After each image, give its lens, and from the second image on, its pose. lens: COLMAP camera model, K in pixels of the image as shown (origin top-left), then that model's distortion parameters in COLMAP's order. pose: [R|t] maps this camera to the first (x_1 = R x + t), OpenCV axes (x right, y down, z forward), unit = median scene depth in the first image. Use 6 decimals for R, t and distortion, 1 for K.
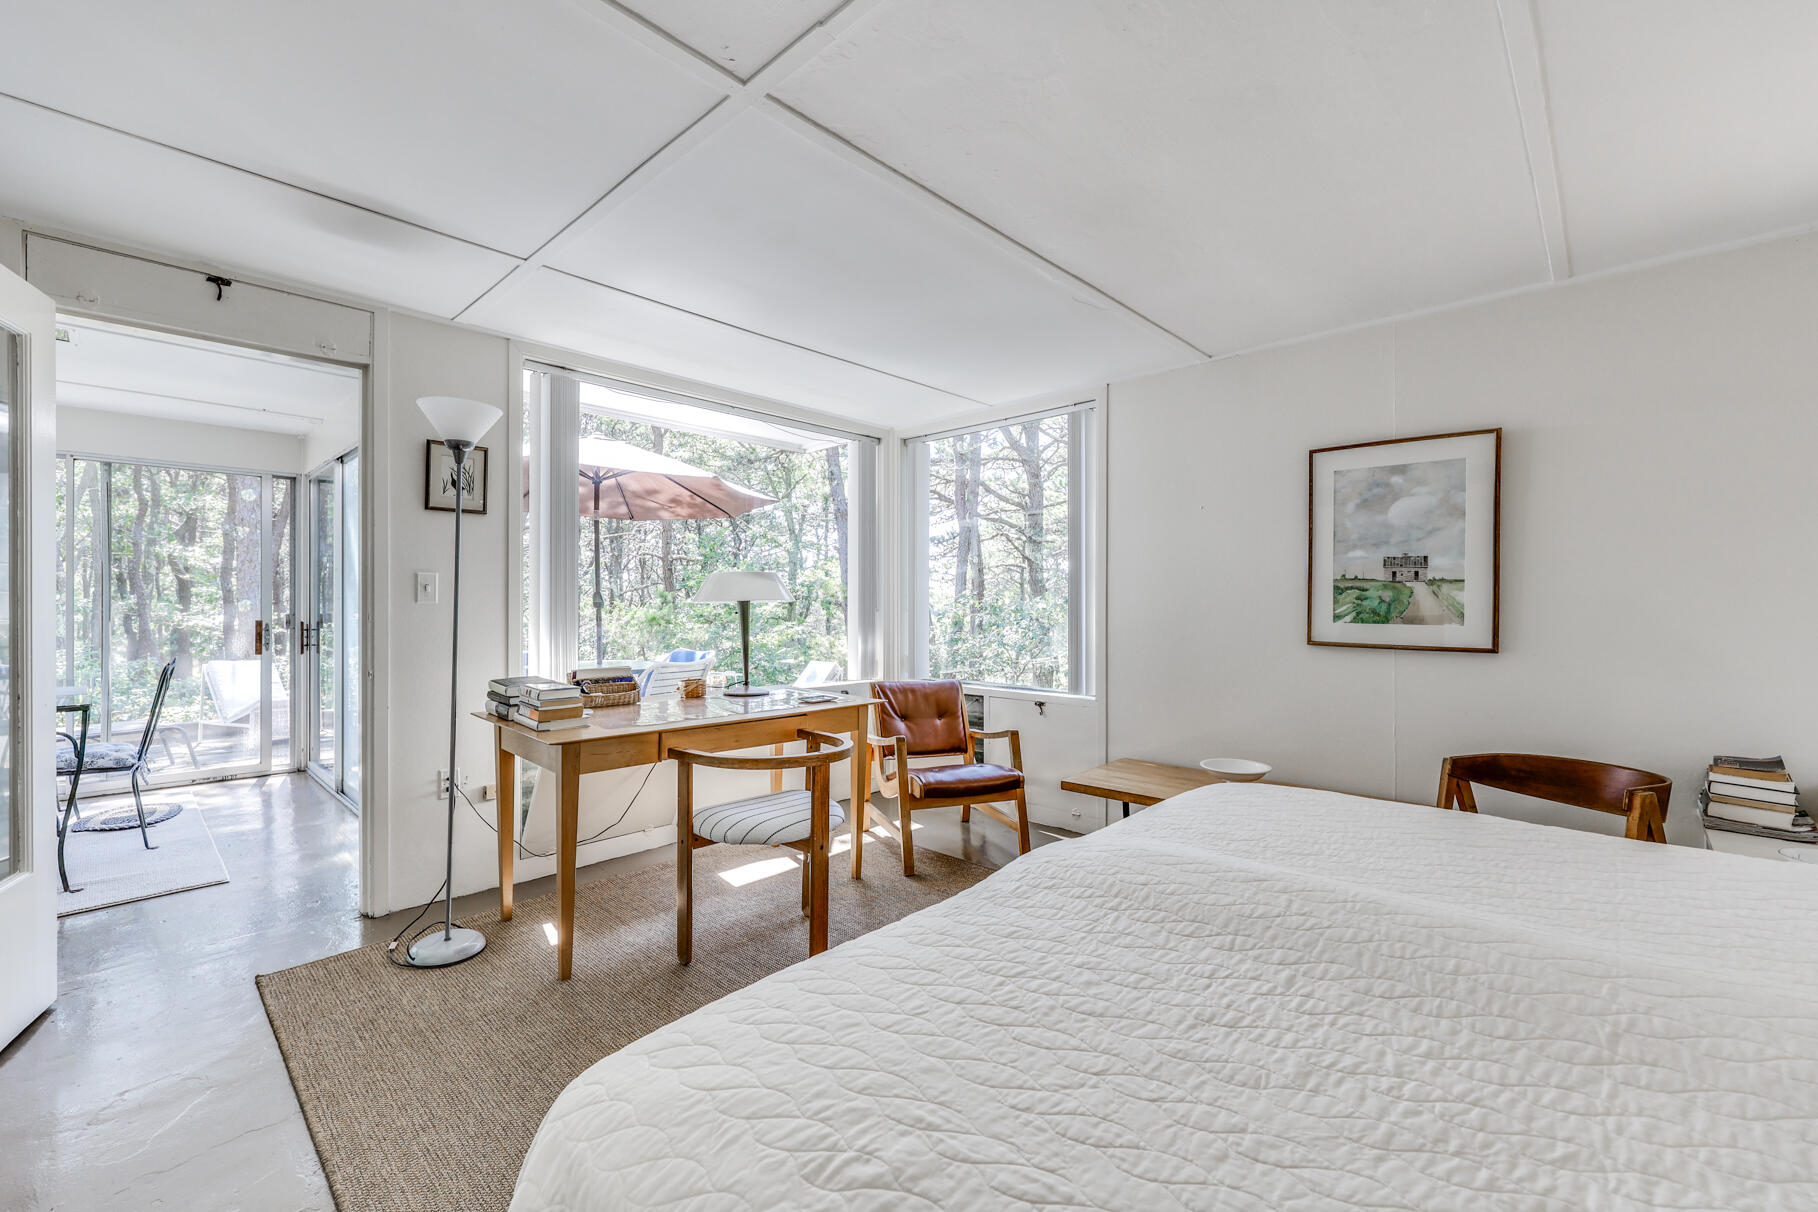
lens RADIAL K [[756.2, 0, 906.7], [0, 756.2, 611.5], [0, 0, 1]] dist [-0.000537, 0.000011]
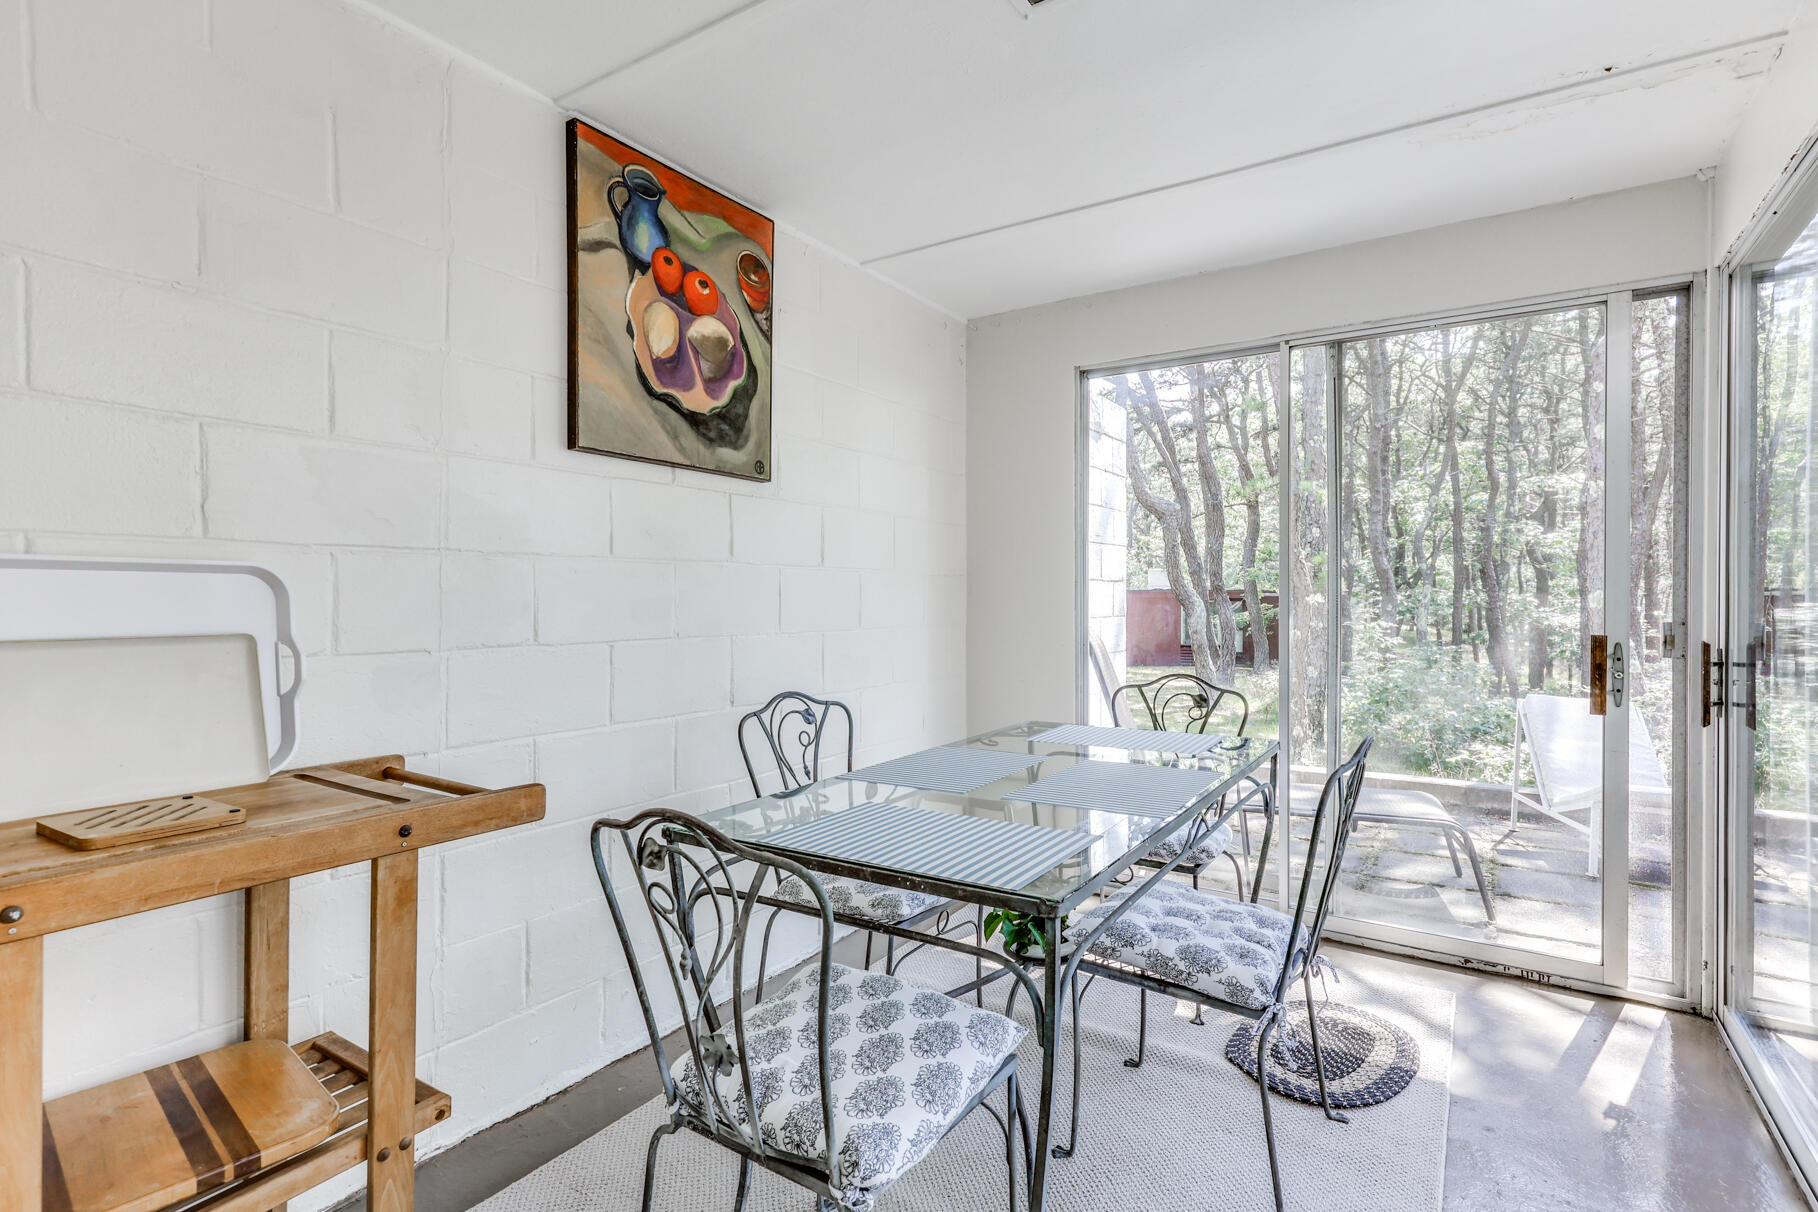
lens RADIAL K [[875.9, 0, 907.6], [0, 875.9, 607.1], [0, 0, 1]] dist [0.004672, 0.000750]
pose [[0.174188, 0.008634, -0.984675, -0.346181], [-0.006889, 0.999948, 0.007550, -0.003866], [0.984688, 0.005469, 0.174238, 0.420019]]
